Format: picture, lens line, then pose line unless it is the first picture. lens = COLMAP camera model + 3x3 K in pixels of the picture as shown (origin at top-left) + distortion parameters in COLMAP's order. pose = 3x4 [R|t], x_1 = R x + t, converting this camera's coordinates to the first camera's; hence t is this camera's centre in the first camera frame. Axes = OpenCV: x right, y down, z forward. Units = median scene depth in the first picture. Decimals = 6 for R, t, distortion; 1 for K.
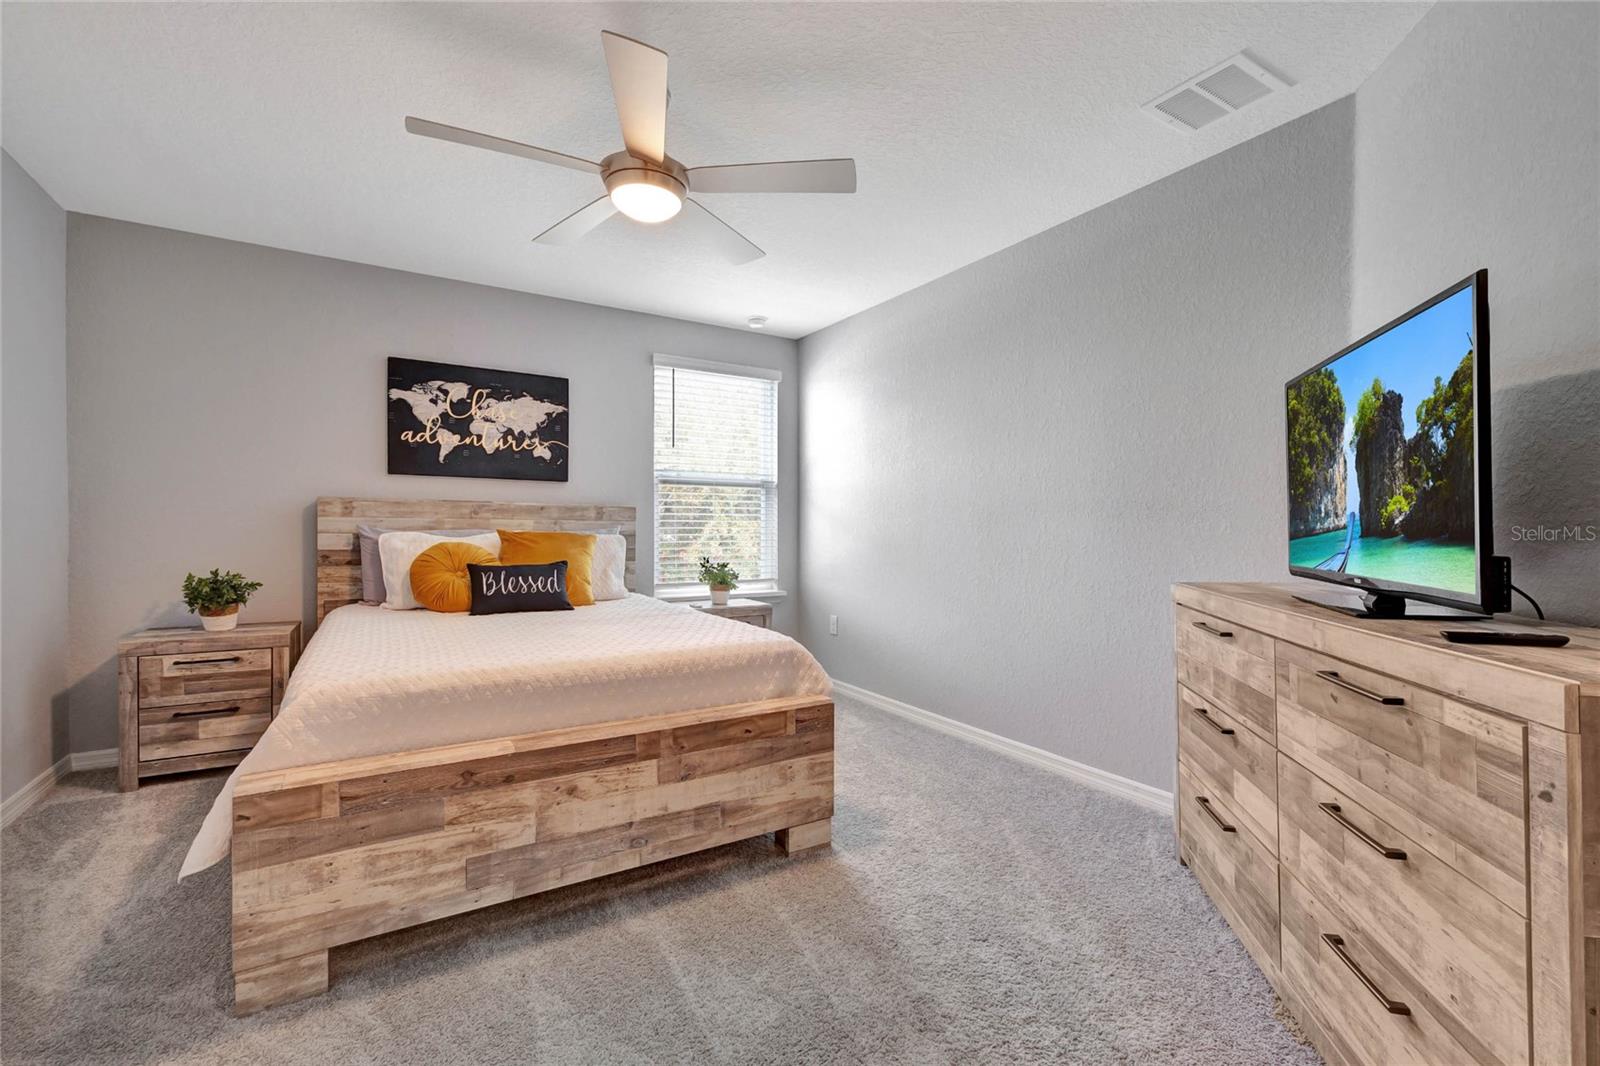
lens RADIAL K [[682.3, 0, 800.0], [0, 682.3, 533.0], [0, 0, 1]] dist [0.000686, -0.000083]
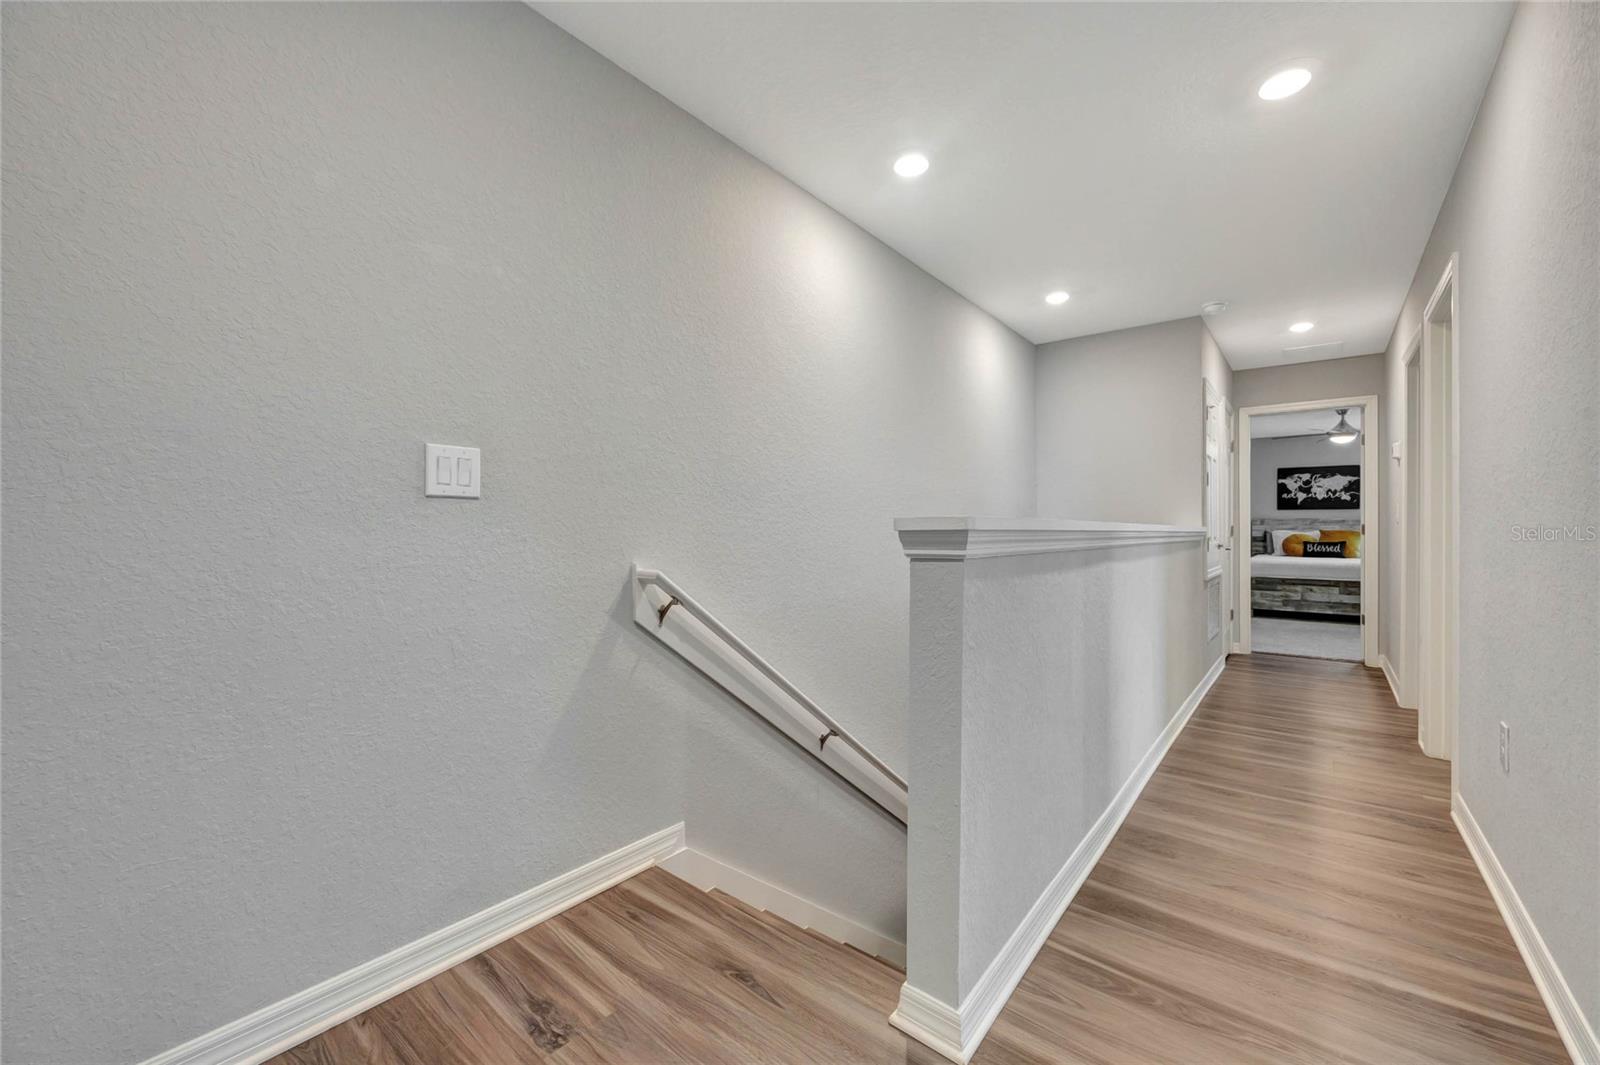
lens RADIAL K [[641.3, 0, 801.0], [0, 641.3, 530.5], [0, 0, 1]] dist [0.000529, -0.000389]
pose [[0.331488, -0.003817, -0.943452, 1.214520], [-0.010291, 0.999918, -0.007661, 0.037991], [0.943403, 0.012248, 0.331421, -1.692675]]
